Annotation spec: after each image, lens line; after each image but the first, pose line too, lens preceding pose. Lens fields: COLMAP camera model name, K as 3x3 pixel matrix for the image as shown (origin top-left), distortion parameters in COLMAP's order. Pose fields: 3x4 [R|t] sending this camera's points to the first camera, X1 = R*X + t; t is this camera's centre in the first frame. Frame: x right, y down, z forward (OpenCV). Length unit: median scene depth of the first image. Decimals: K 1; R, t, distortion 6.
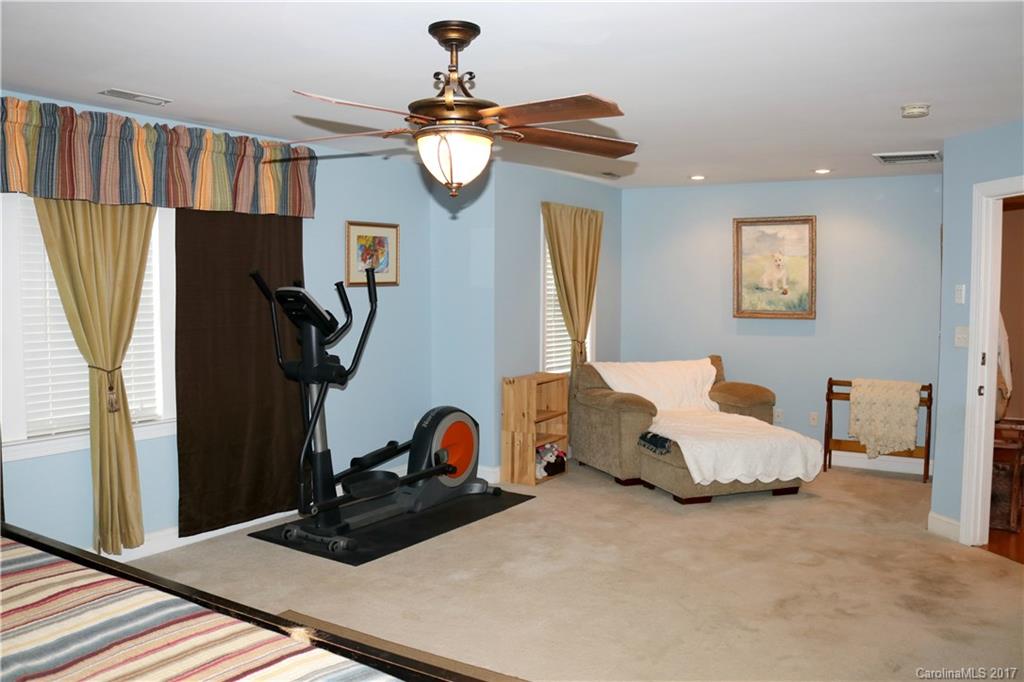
lens RADIAL K [[865.1, 0, 513.1], [0, 865.1, 340.5], [0, 0, 1]] dist [-0.111887, 0.052405]
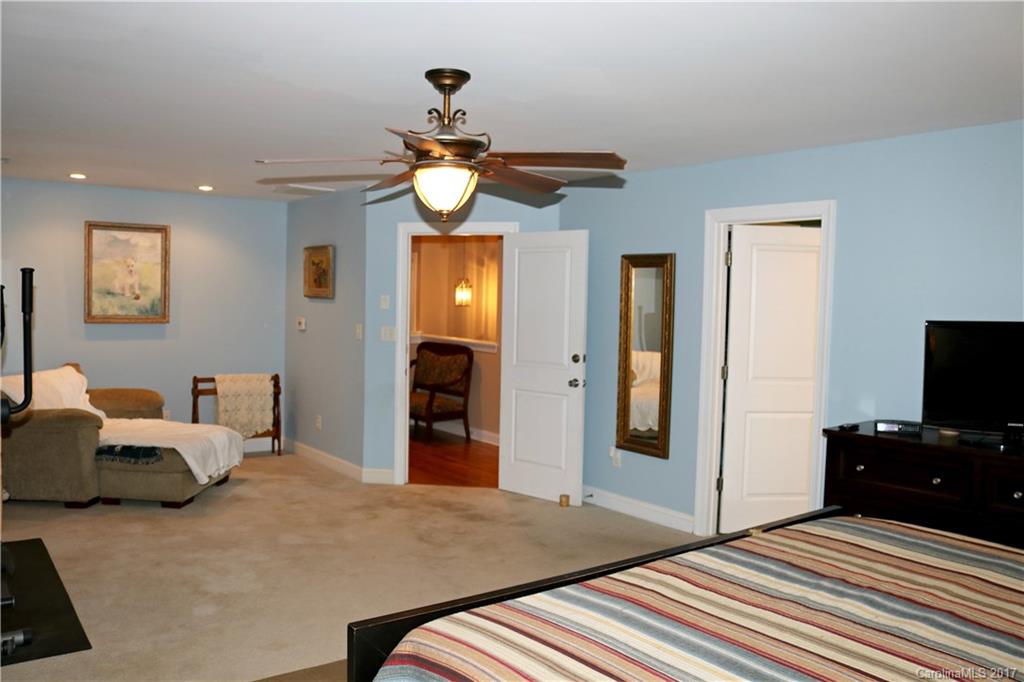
lens RADIAL K [[865.1, 0, 513.0], [0, 865.1, 336.0], [0, 0, 1]] dist [-0.111887, 0.052405]
pose [[0.336612, -0.033748, 0.941038, -0.509149], [0.035559, 0.999100, 0.023111, -0.018197], [-0.940972, 0.025683, 0.337509, 0.242033]]
